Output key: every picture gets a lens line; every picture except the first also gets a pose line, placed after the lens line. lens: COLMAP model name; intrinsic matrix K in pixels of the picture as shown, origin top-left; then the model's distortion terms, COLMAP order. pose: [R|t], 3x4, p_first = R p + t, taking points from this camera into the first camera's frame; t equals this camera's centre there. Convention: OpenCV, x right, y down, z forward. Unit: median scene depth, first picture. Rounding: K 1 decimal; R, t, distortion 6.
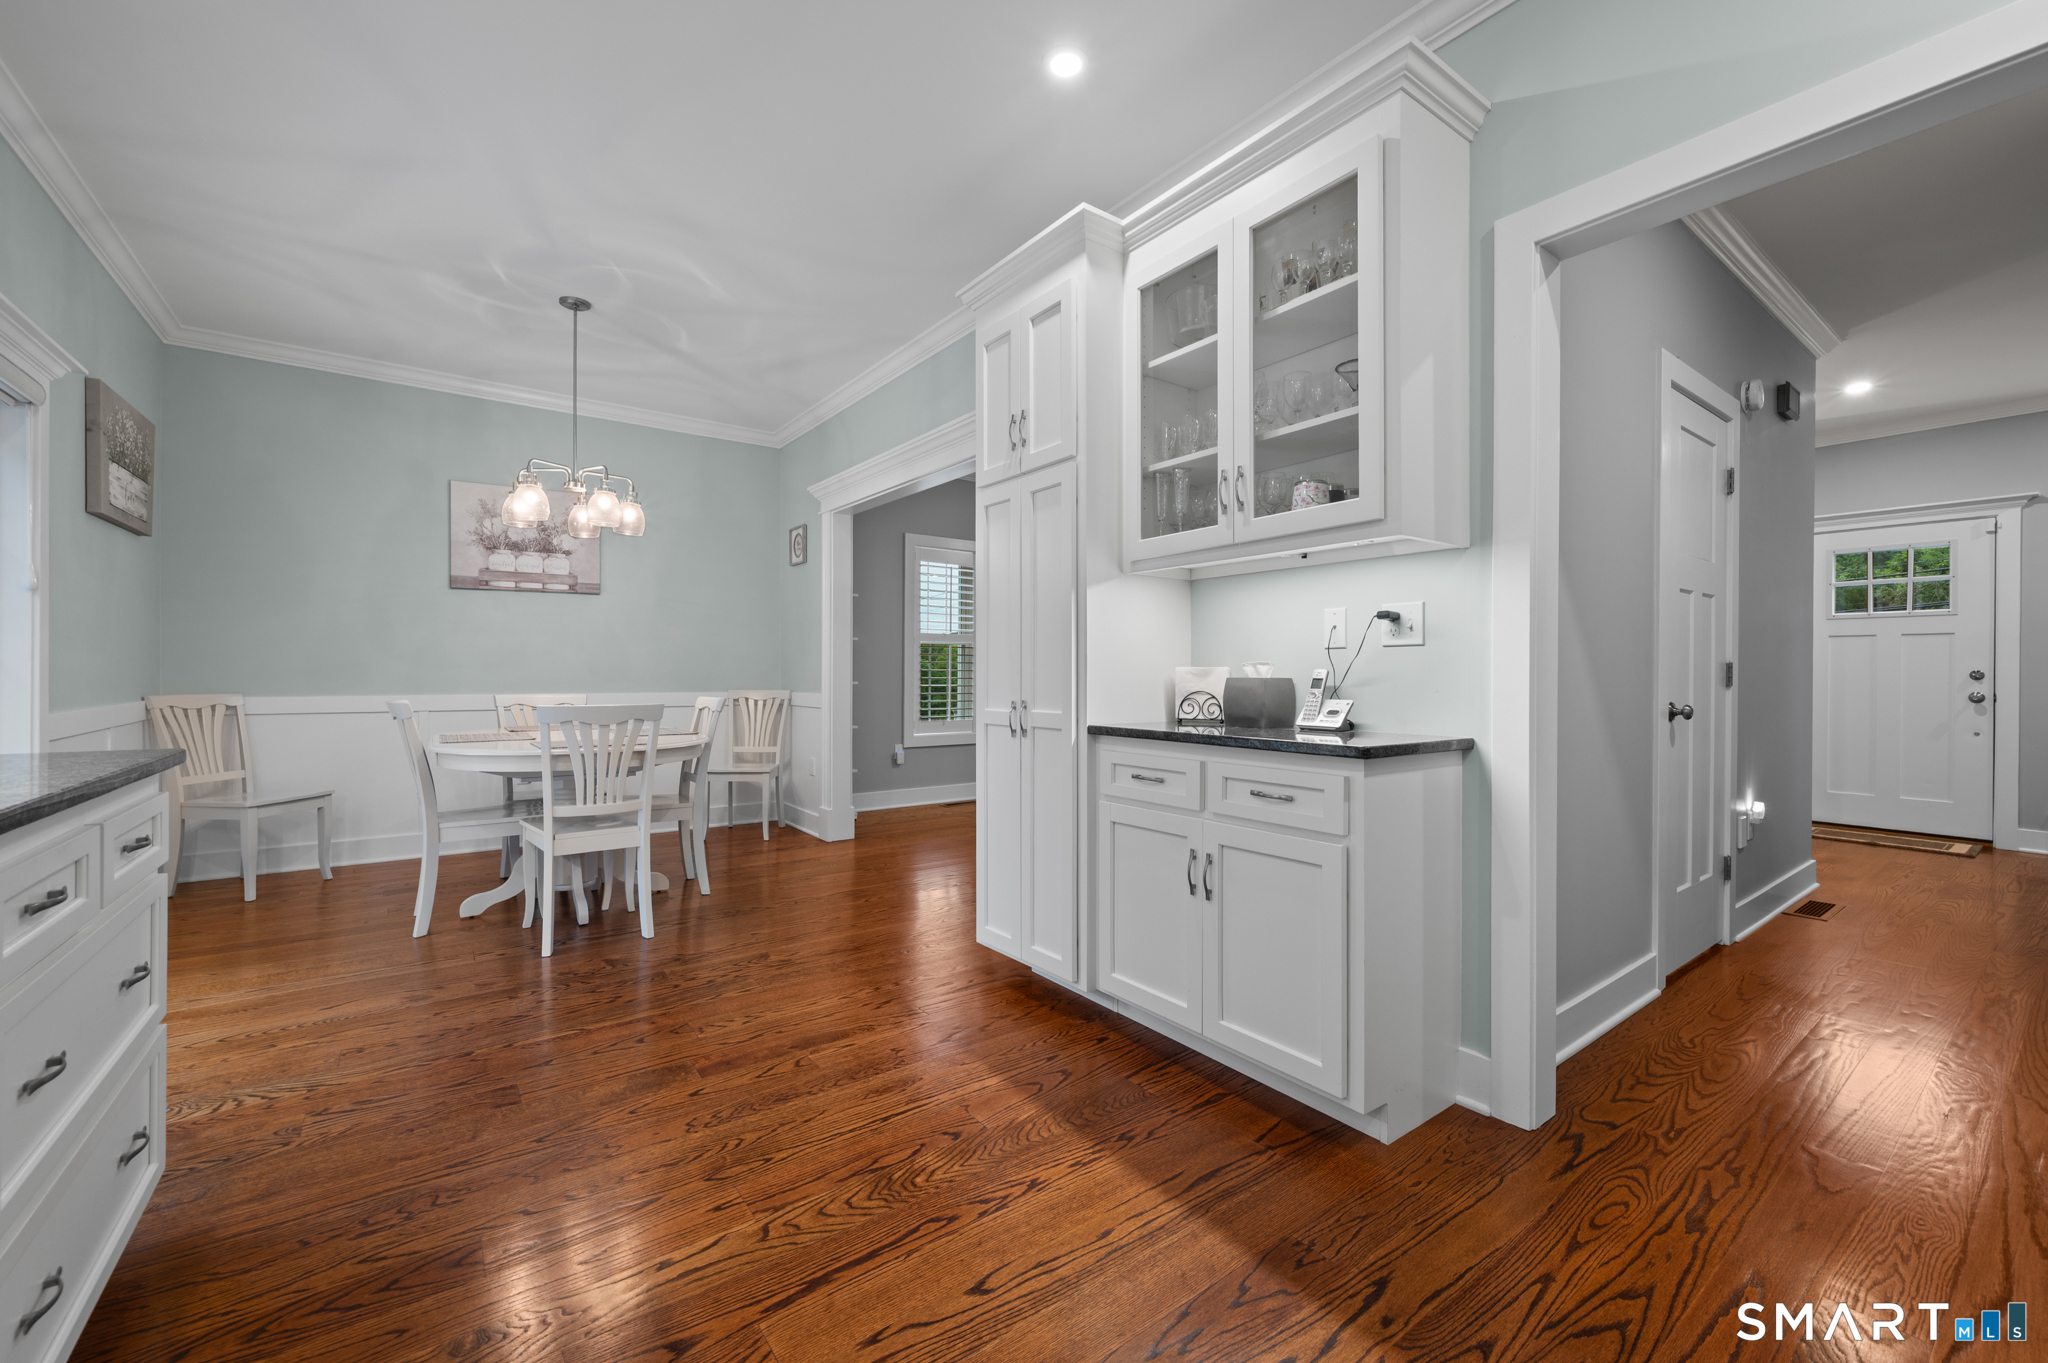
lens RADIAL K [[823.7, 0, 1030.2], [0, 823.7, 673.8], [0, 0, 1]] dist [0.000159, 0.000506]
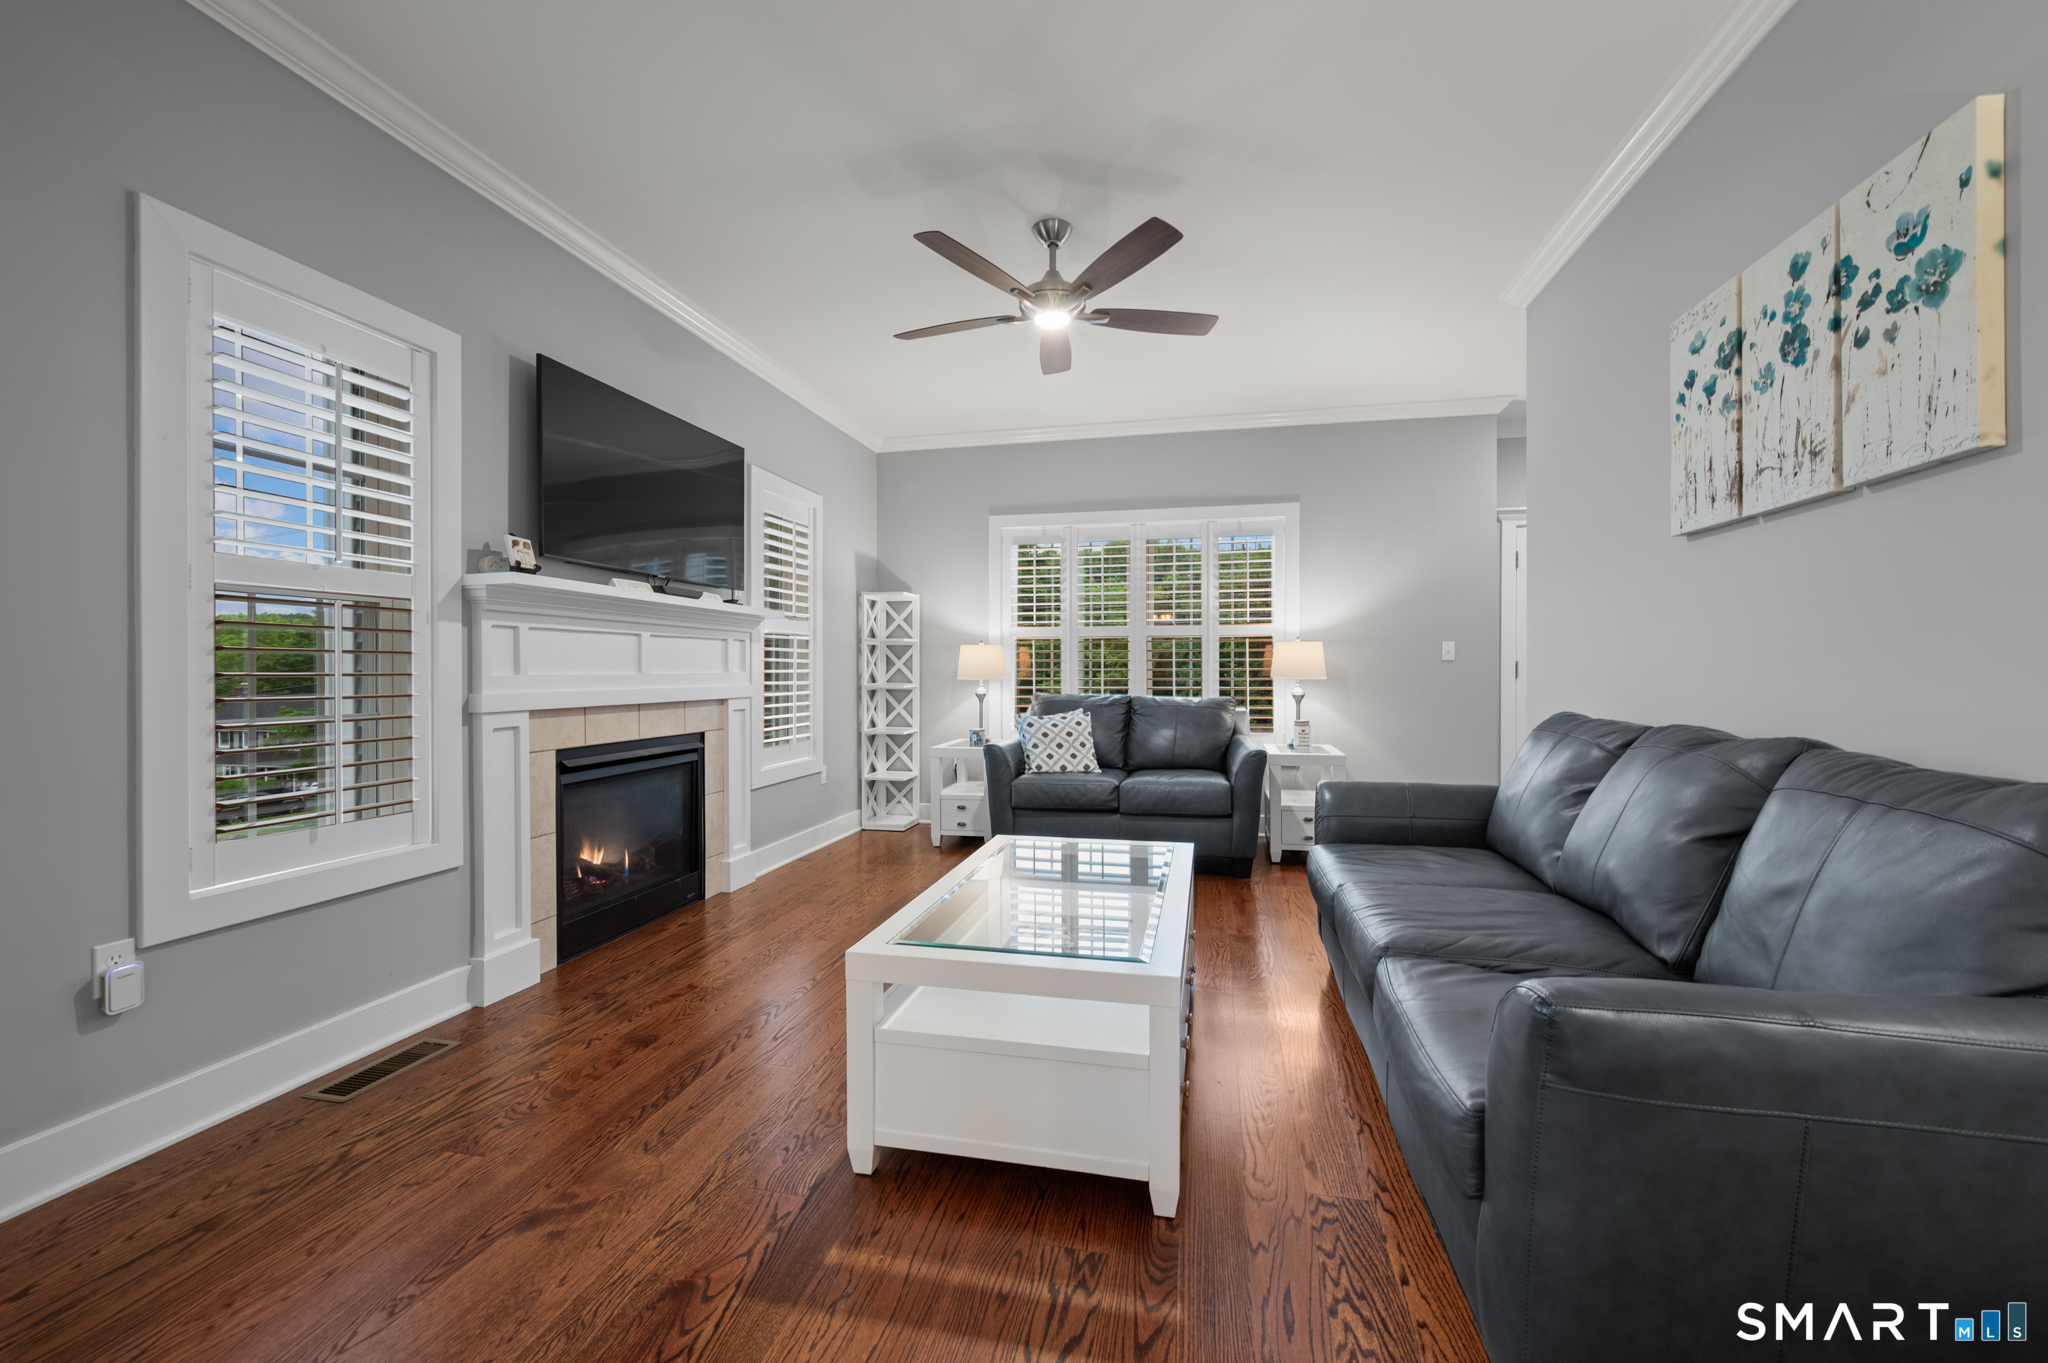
lens RADIAL K [[823.7, 0, 1037.3], [0, 823.7, 675.7], [0, 0, 1]] dist [0.000159, 0.000506]
pose [[0.750480, -0.009440, 0.660826, -0.185751], [0.005938, 0.999954, 0.007541, -0.007667], [-0.660867, -0.001735, 0.750501, 0.998908]]
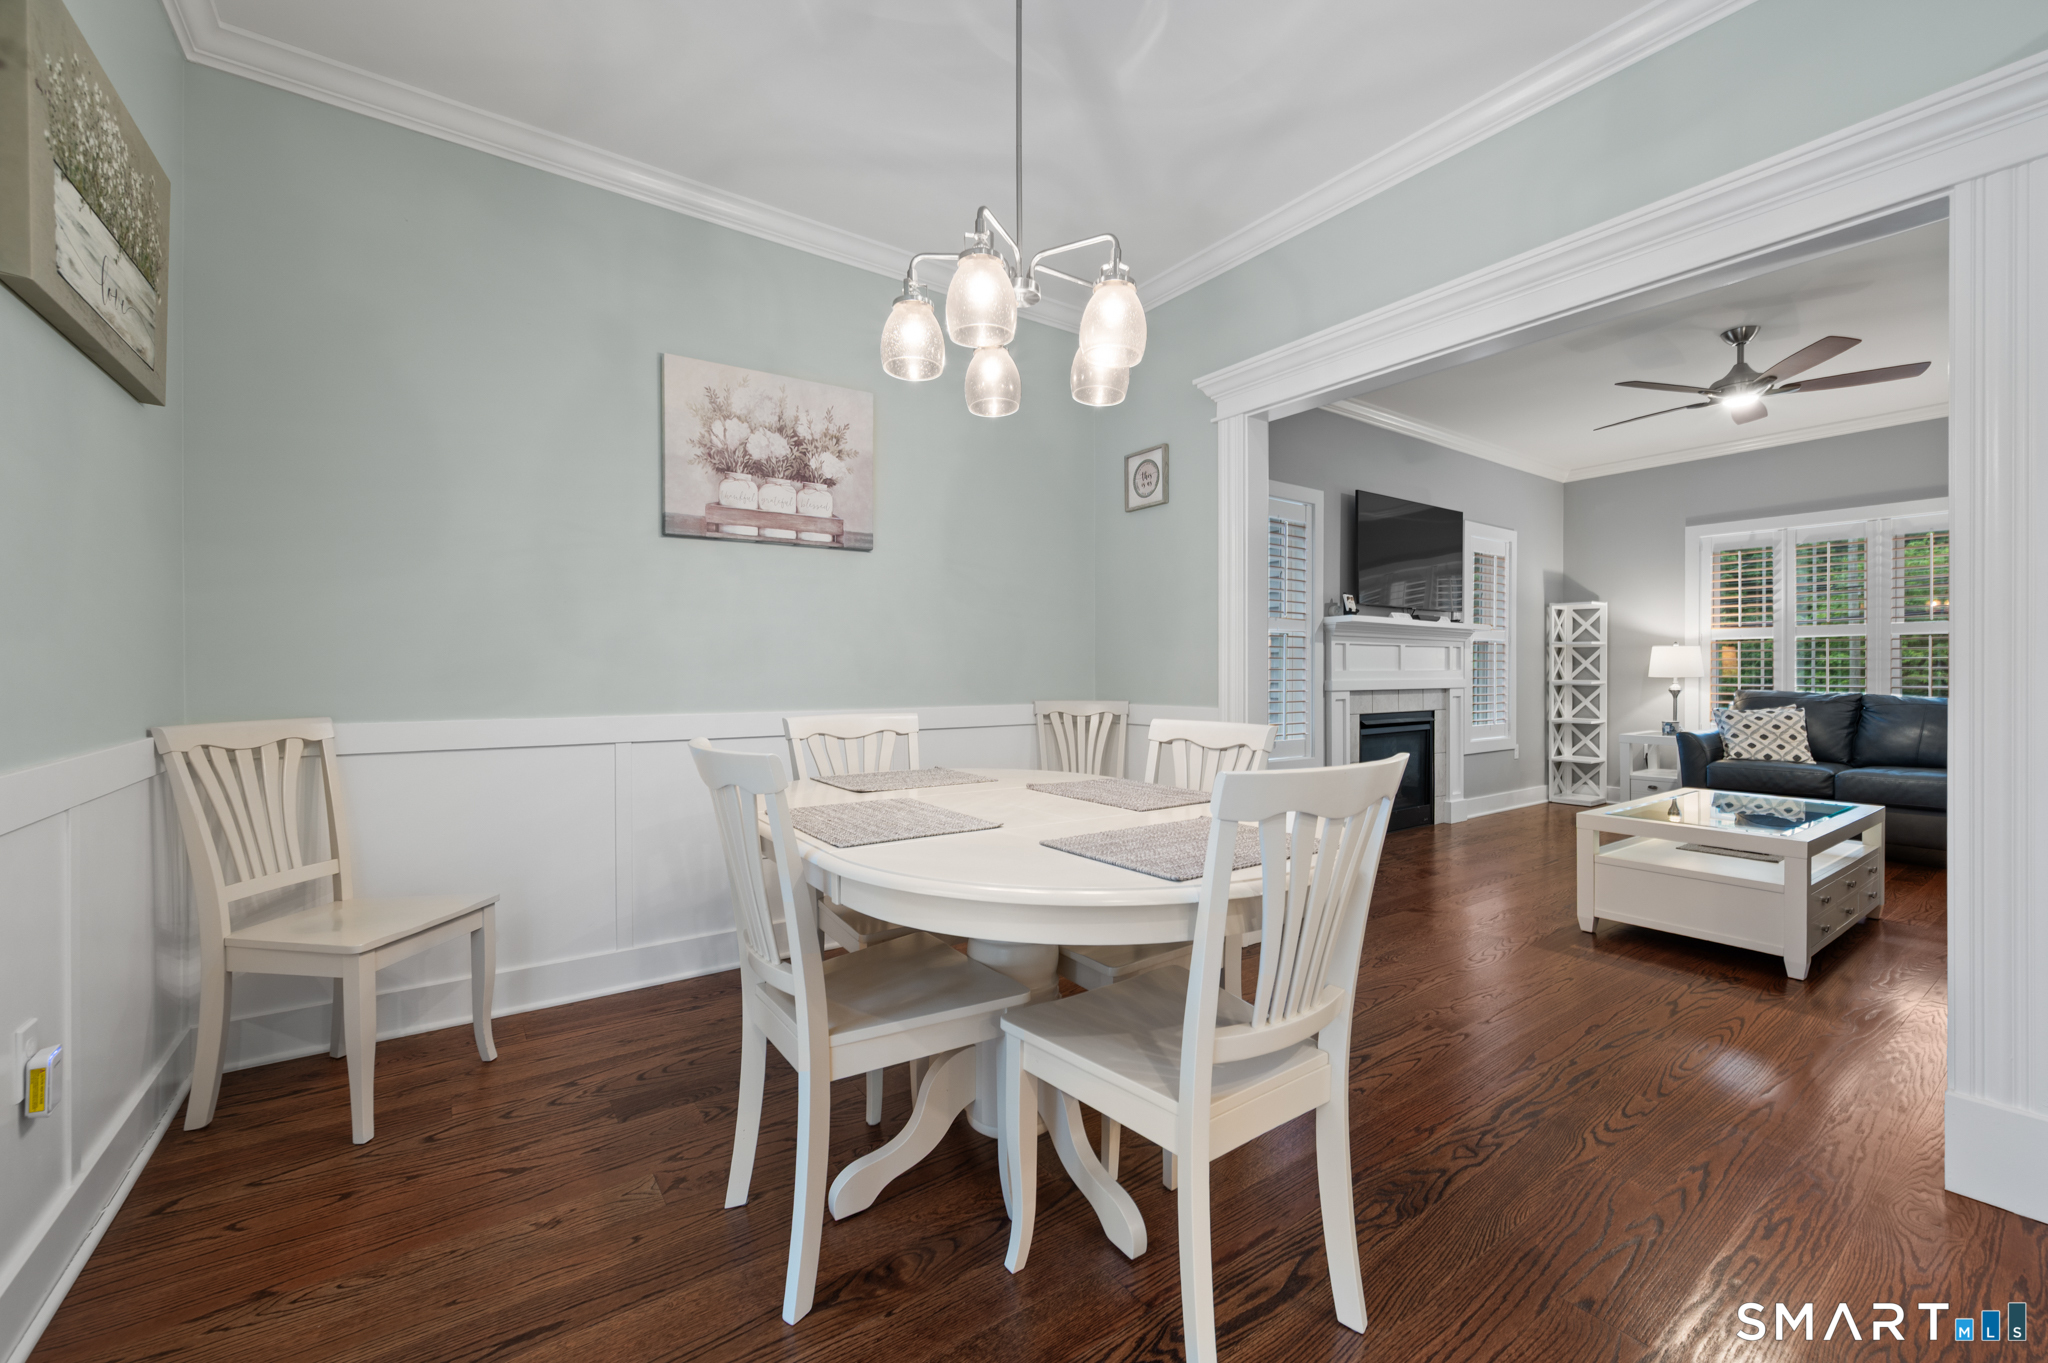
lens RADIAL K [[823.7, 0, 1031.2], [0, 823.7, 673.0], [0, 0, 1]] dist [0.000159, 0.000506]
pose [[0.999837, -0.004149, -0.017564, -0.536986], [0.004151, 0.999991, 0.000073, -0.003664], [0.017563, -0.000146, 0.999846, 0.513892]]
